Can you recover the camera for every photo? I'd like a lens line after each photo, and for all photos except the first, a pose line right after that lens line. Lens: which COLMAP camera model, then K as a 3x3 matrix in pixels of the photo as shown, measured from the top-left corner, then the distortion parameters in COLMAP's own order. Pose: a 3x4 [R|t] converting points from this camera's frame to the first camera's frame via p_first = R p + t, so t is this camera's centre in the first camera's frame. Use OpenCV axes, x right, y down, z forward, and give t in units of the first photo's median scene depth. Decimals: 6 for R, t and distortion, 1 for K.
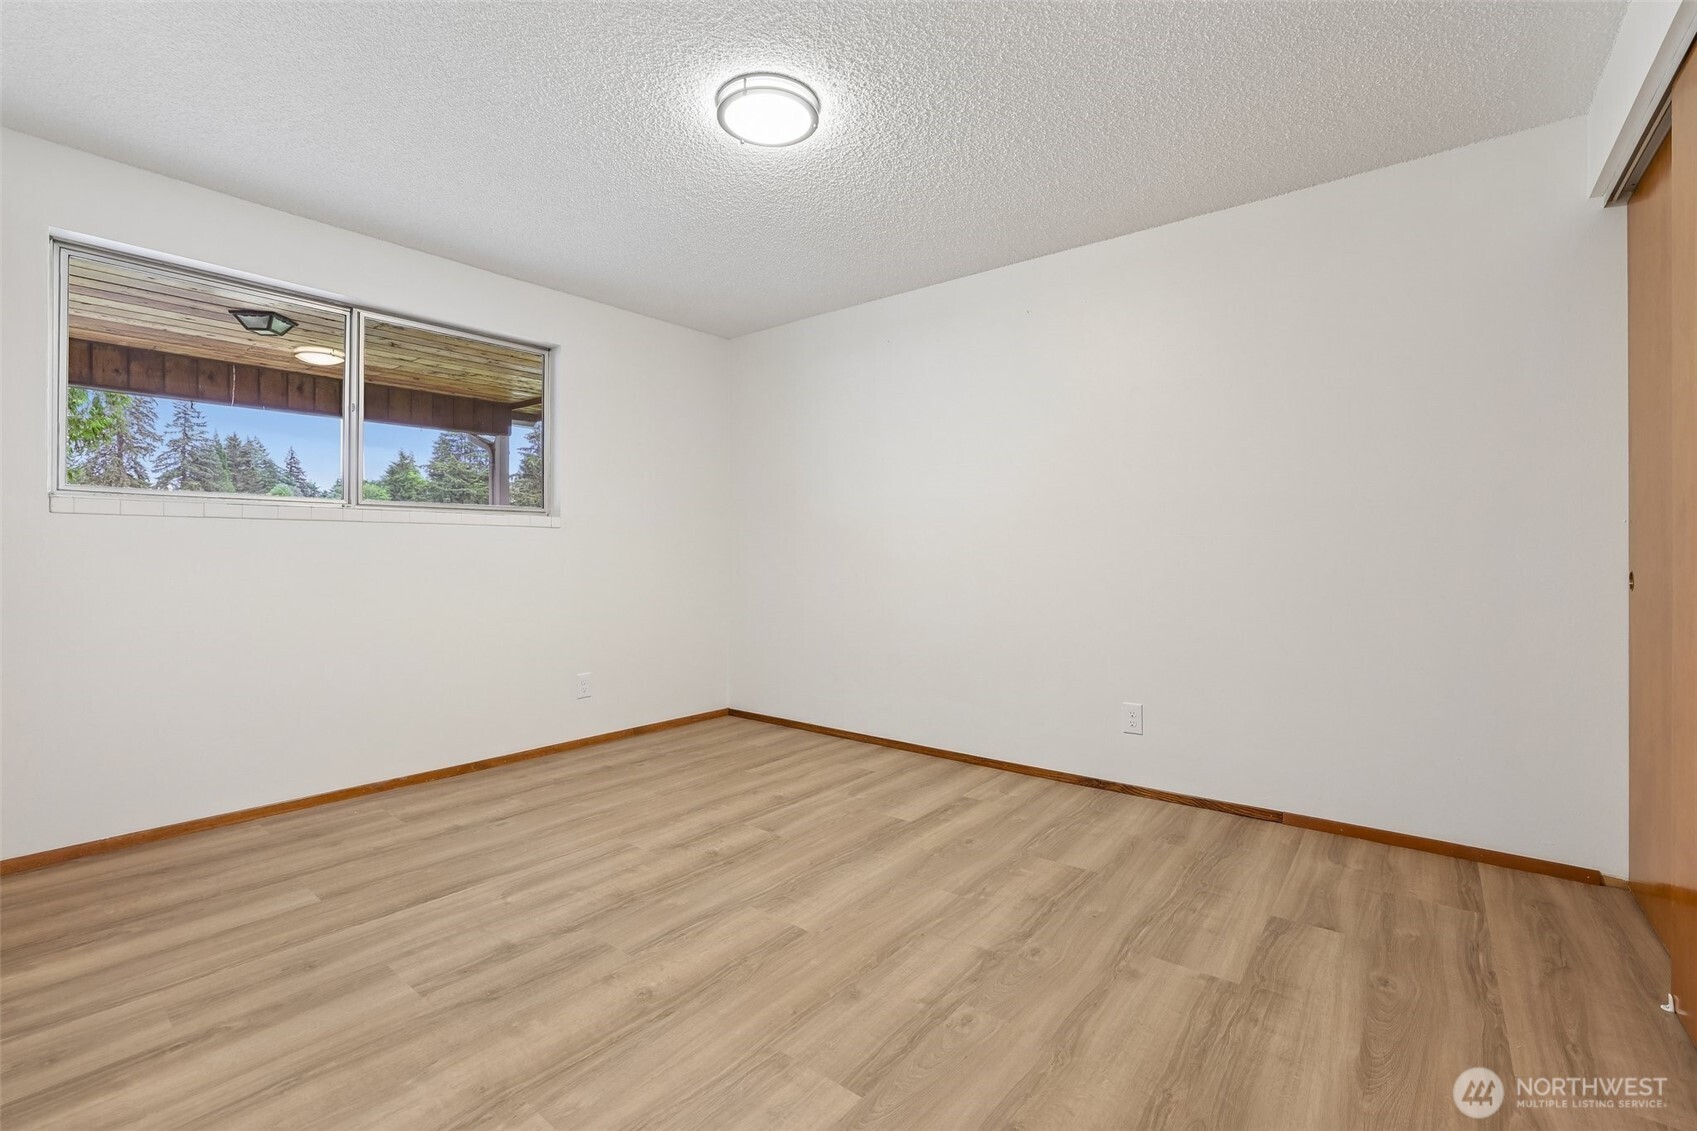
lens RADIAL K [[729.1, 0, 845.7], [0, 729.1, 552.9], [0, 0, 1]] dist [-0.007007, 0.003357]
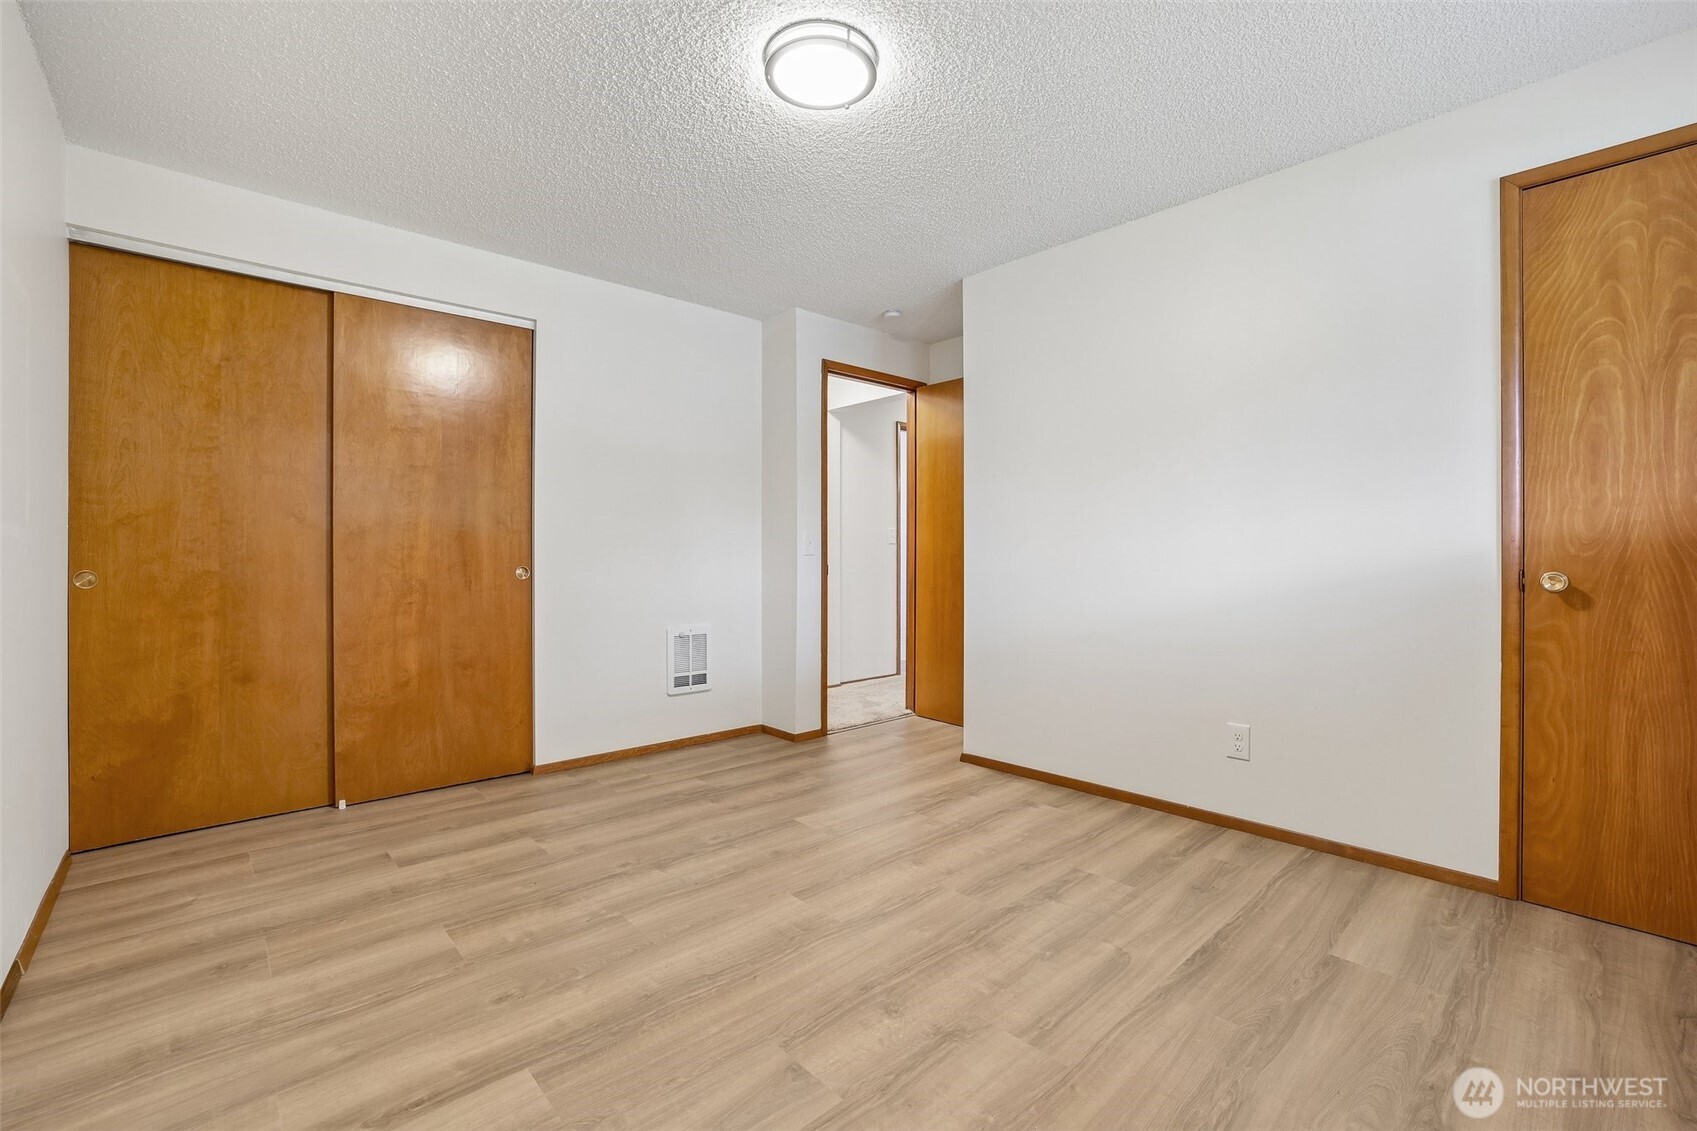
lens RADIAL K [[729.1, 0, 846.1], [0, 729.1, 552.0], [0, 0, 1]] dist [-0.007007, 0.003357]
pose [[-0.987953, 0.002787, 0.154730, -0.423944], [0.002769, 0.999996, -0.000335, -0.004100], [-0.154731, 0.000098, -0.987957, 2.871641]]
